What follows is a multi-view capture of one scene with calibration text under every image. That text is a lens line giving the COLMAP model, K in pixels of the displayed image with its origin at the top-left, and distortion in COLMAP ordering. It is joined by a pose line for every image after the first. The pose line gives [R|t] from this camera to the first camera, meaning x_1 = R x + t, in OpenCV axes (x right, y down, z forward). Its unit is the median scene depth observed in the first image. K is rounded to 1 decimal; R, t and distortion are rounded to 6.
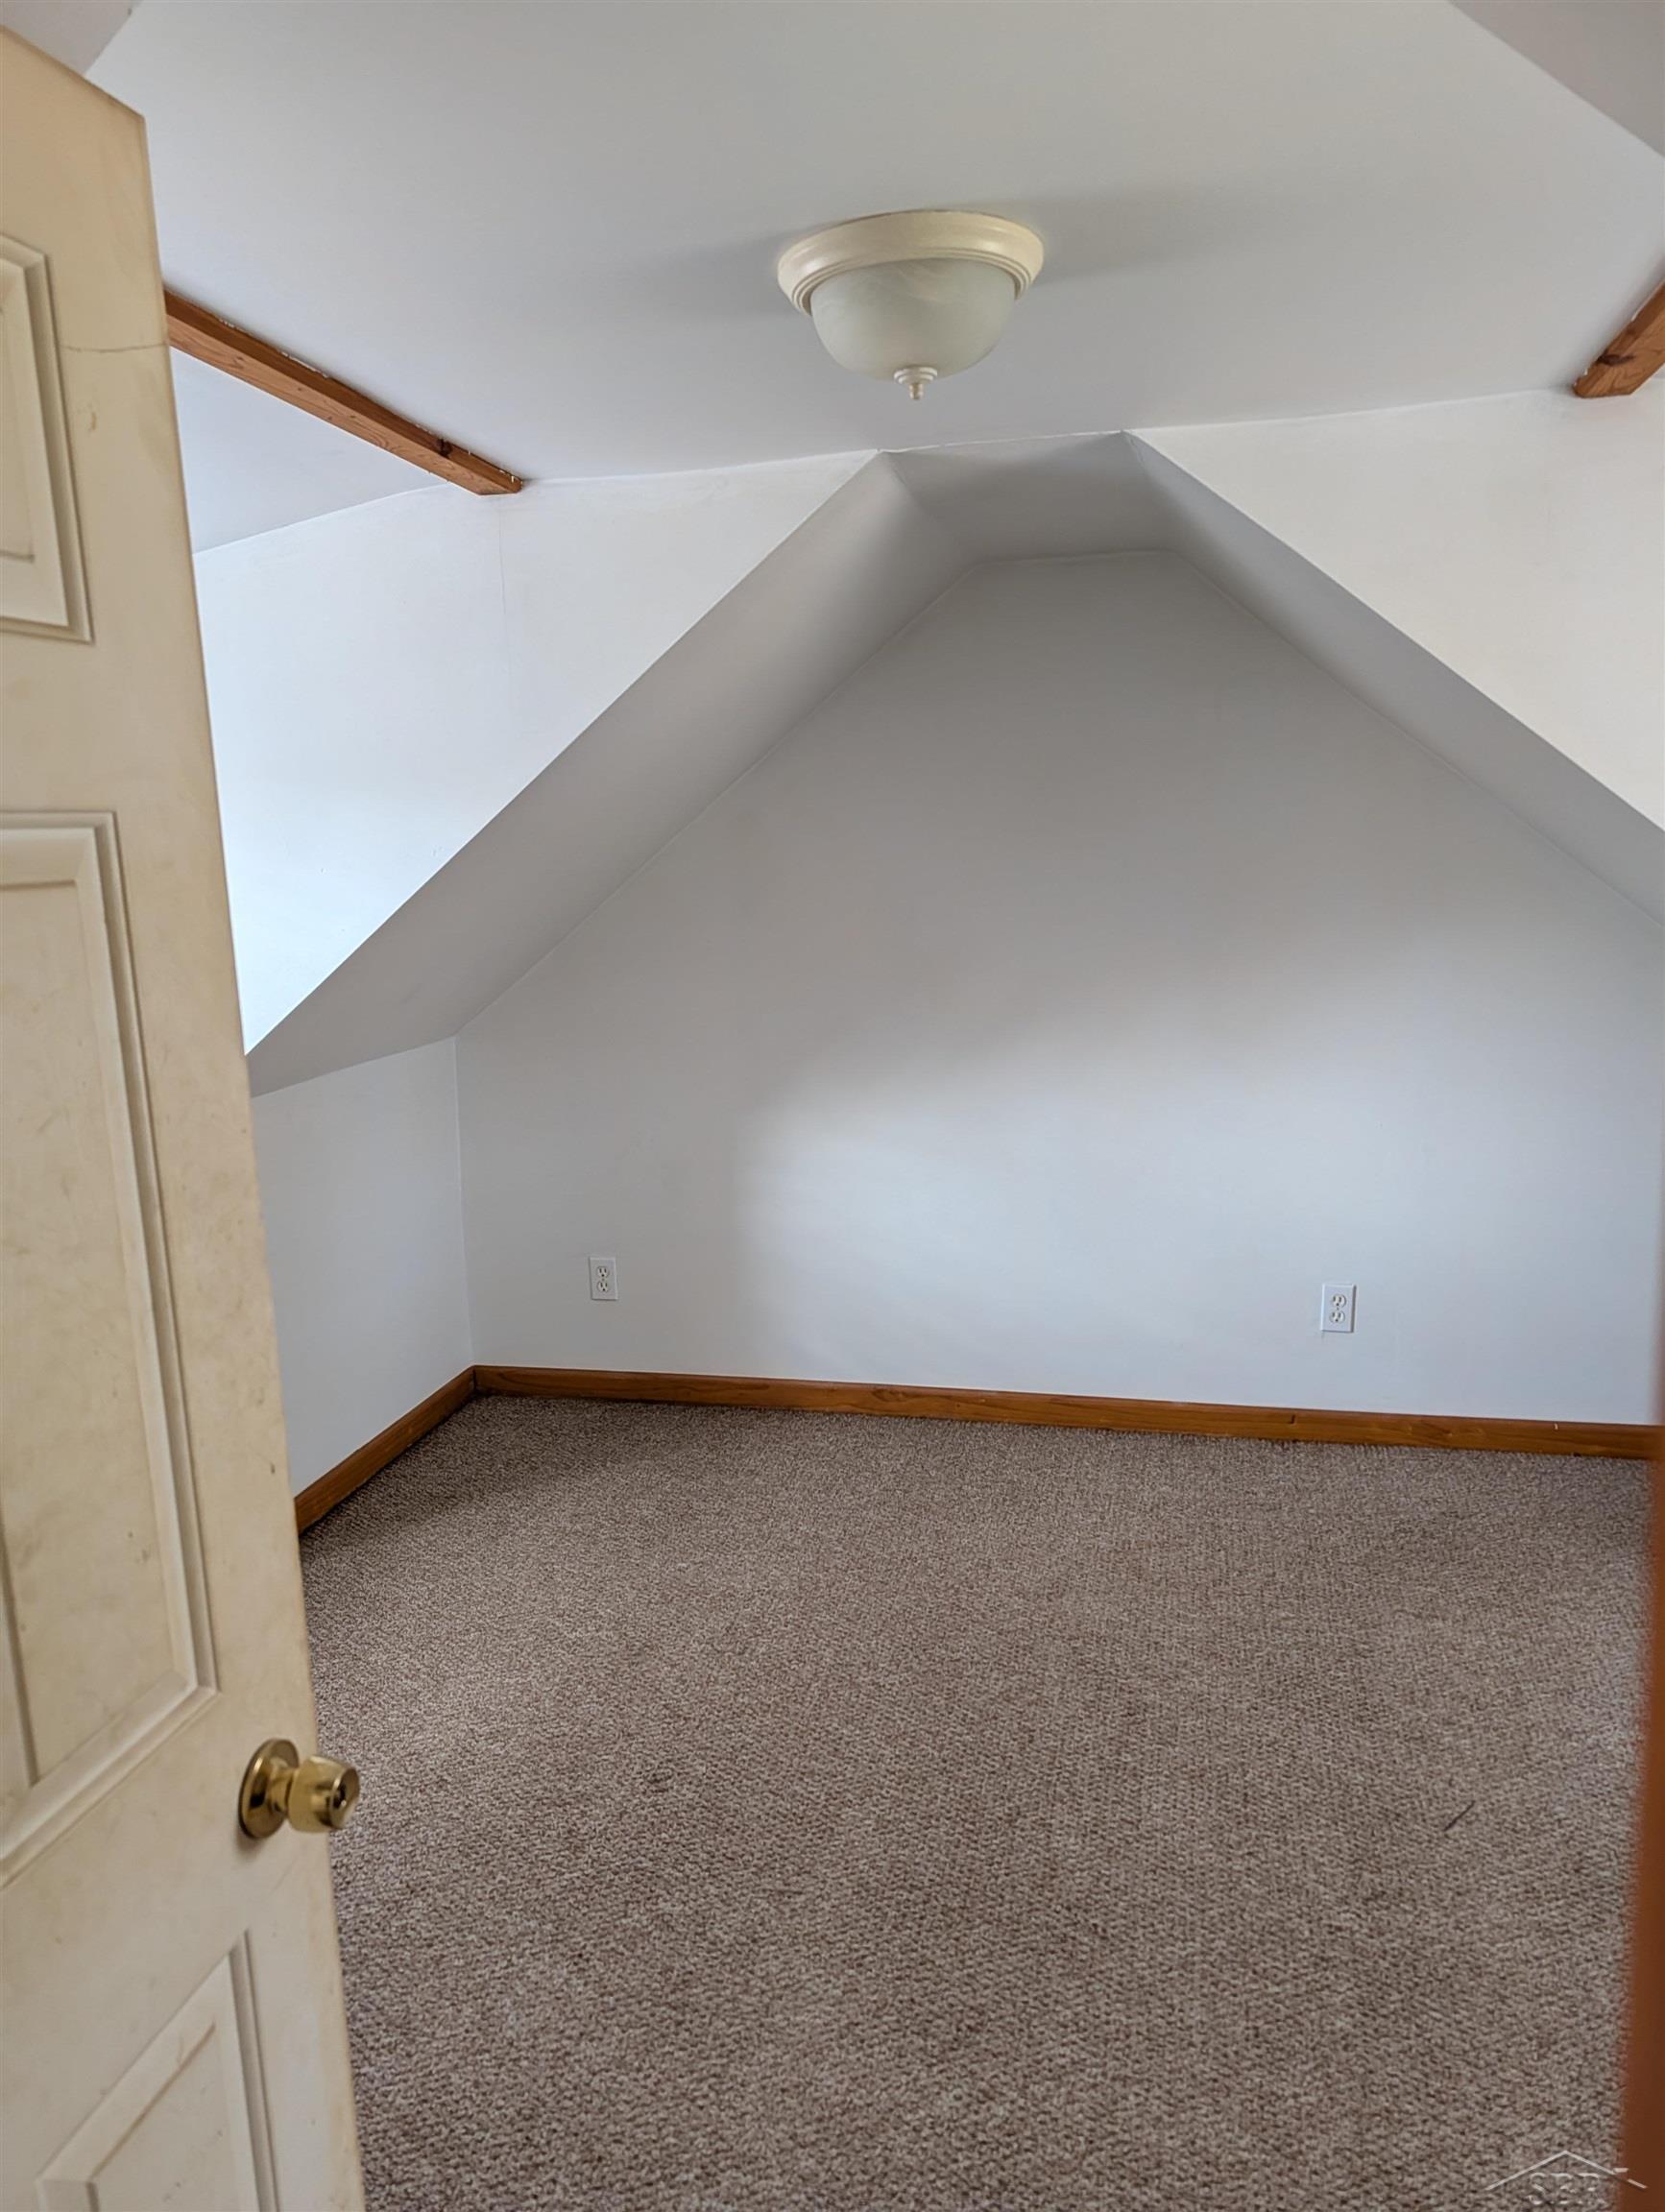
lens RADIAL K [[1599.0, 0, 832.5], [0, 1599.0, 1106.0], [0, 0, 1]] dist [0.045644, -0.026864]
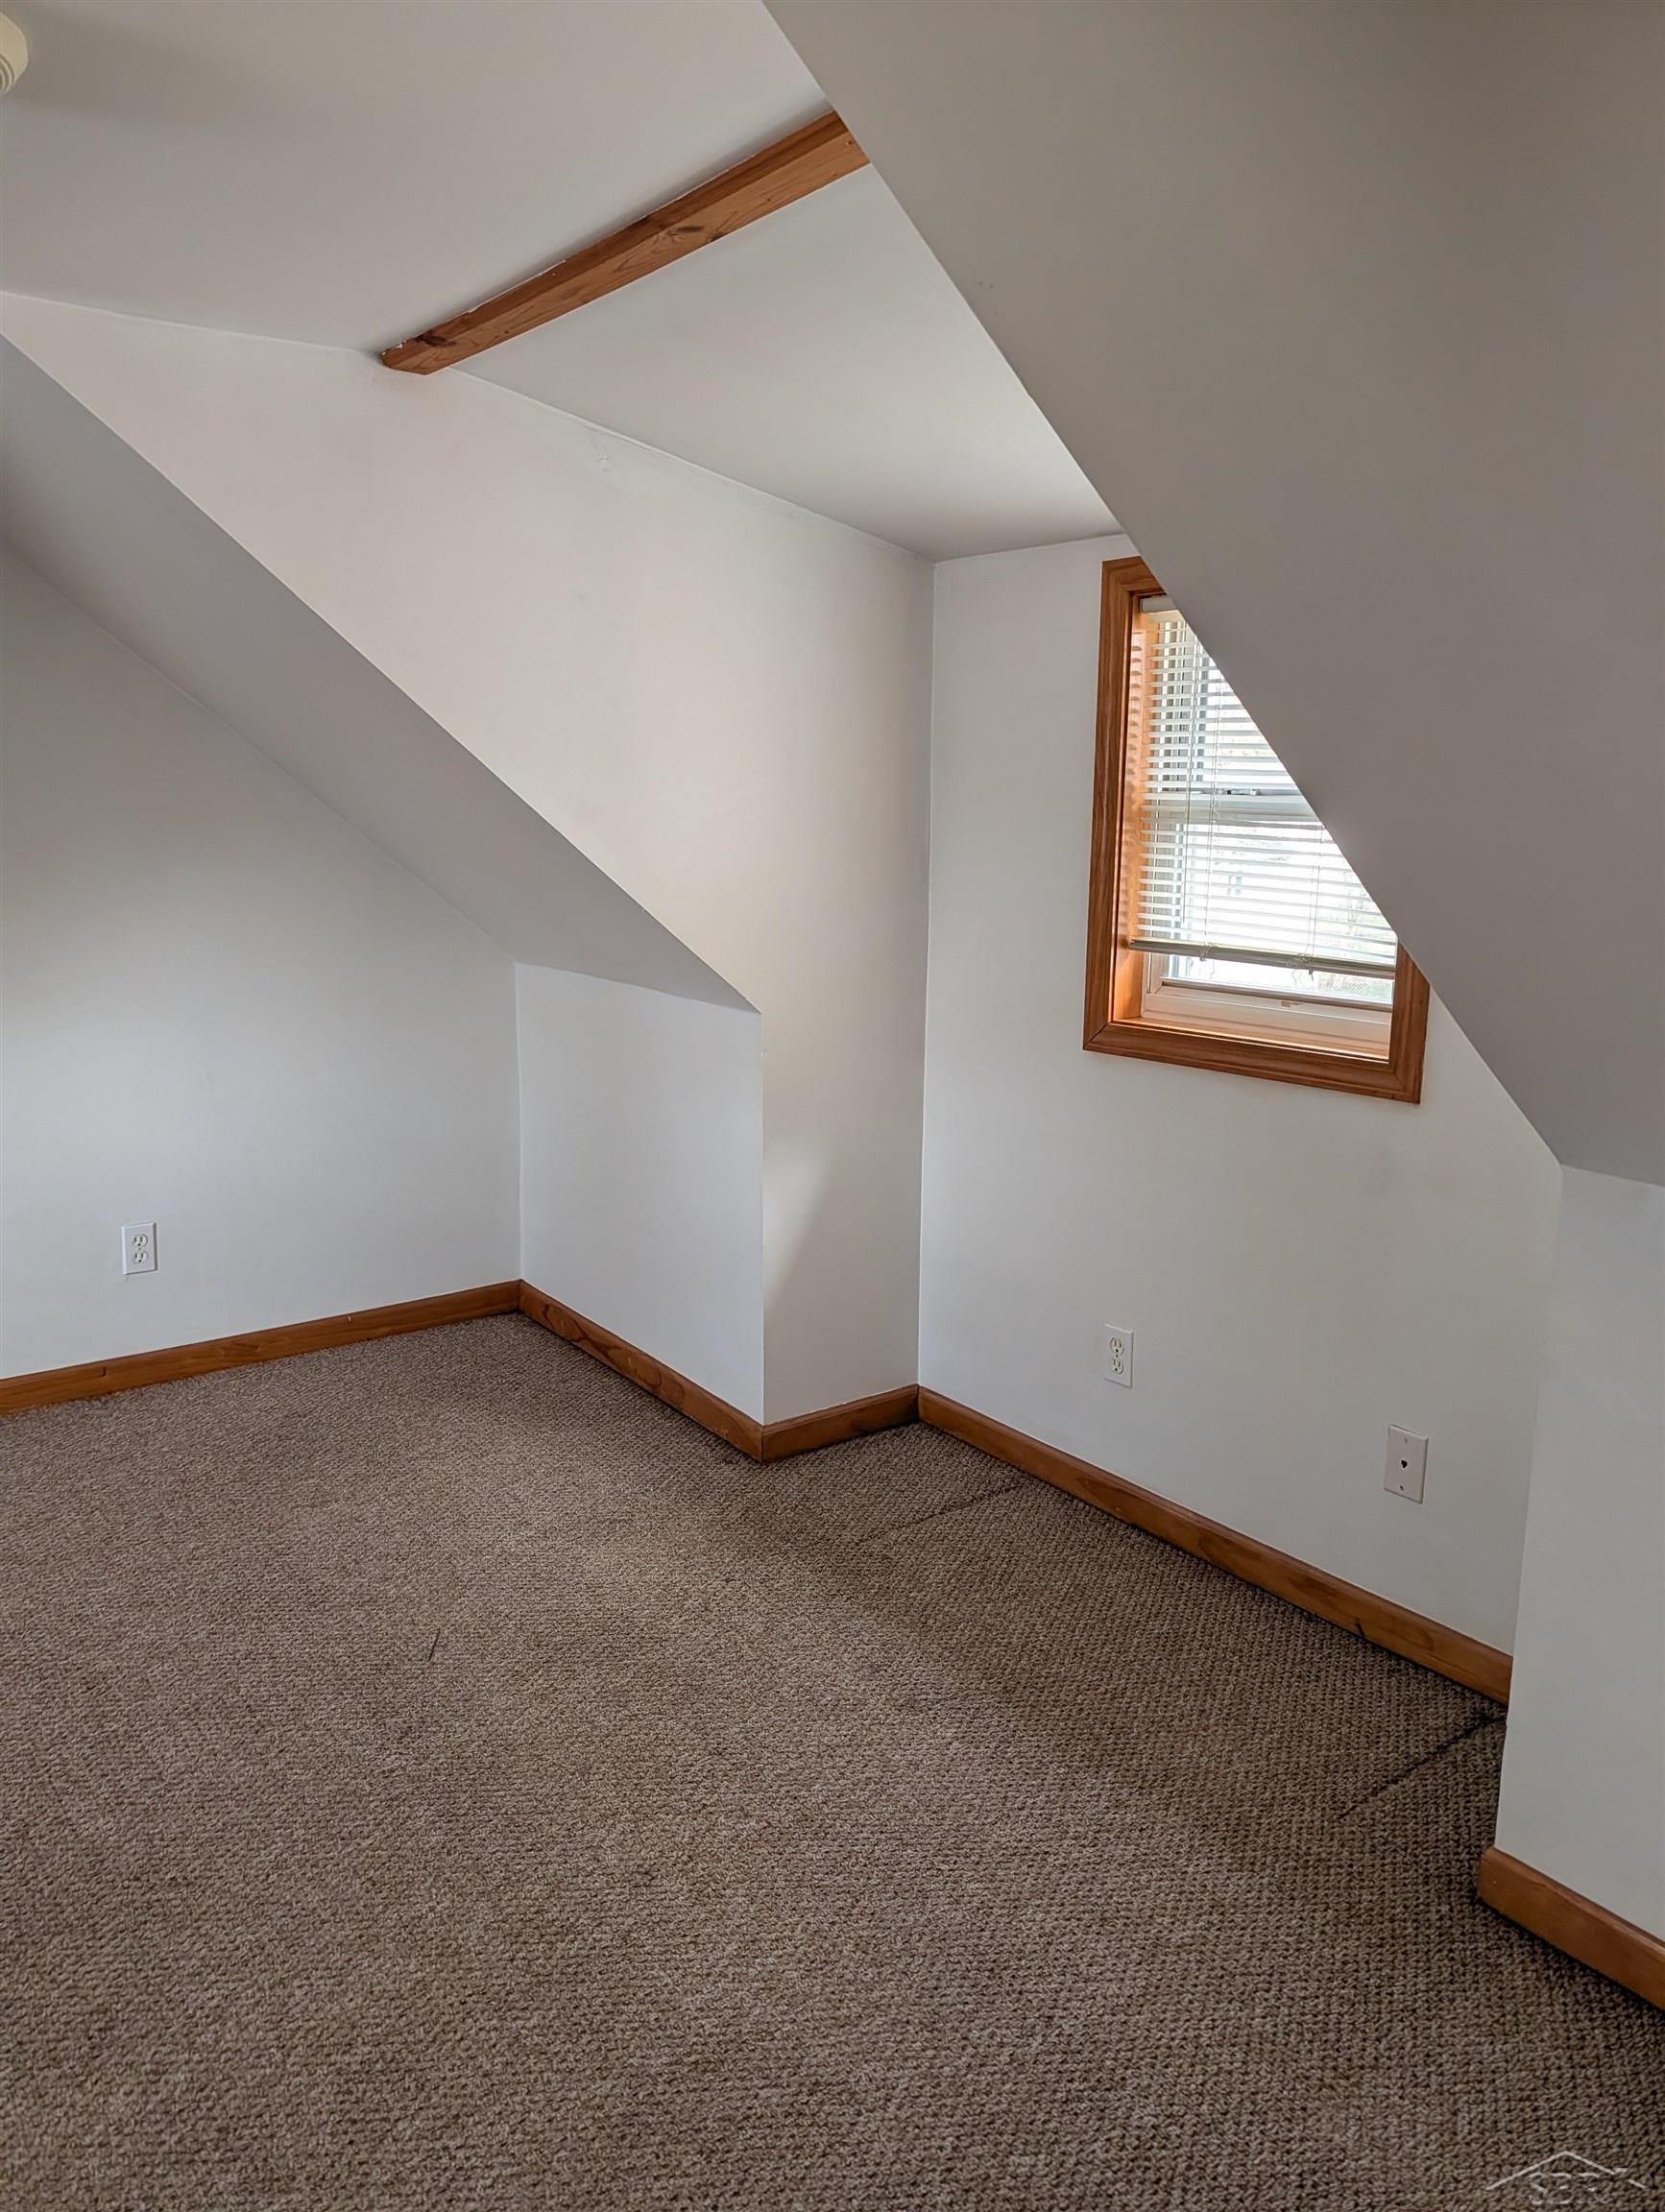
lens RADIAL K [[1599.0, 0, 832.5], [0, 1599.0, 1106.0], [0, 0, 1]] dist [0.045644, -0.026864]
pose [[0.644323, -0.107818, 0.757115, -0.292651], [0.090836, 0.993793, 0.064219, 0.029494], [-0.759340, 0.027395, 0.650117, 0.075487]]
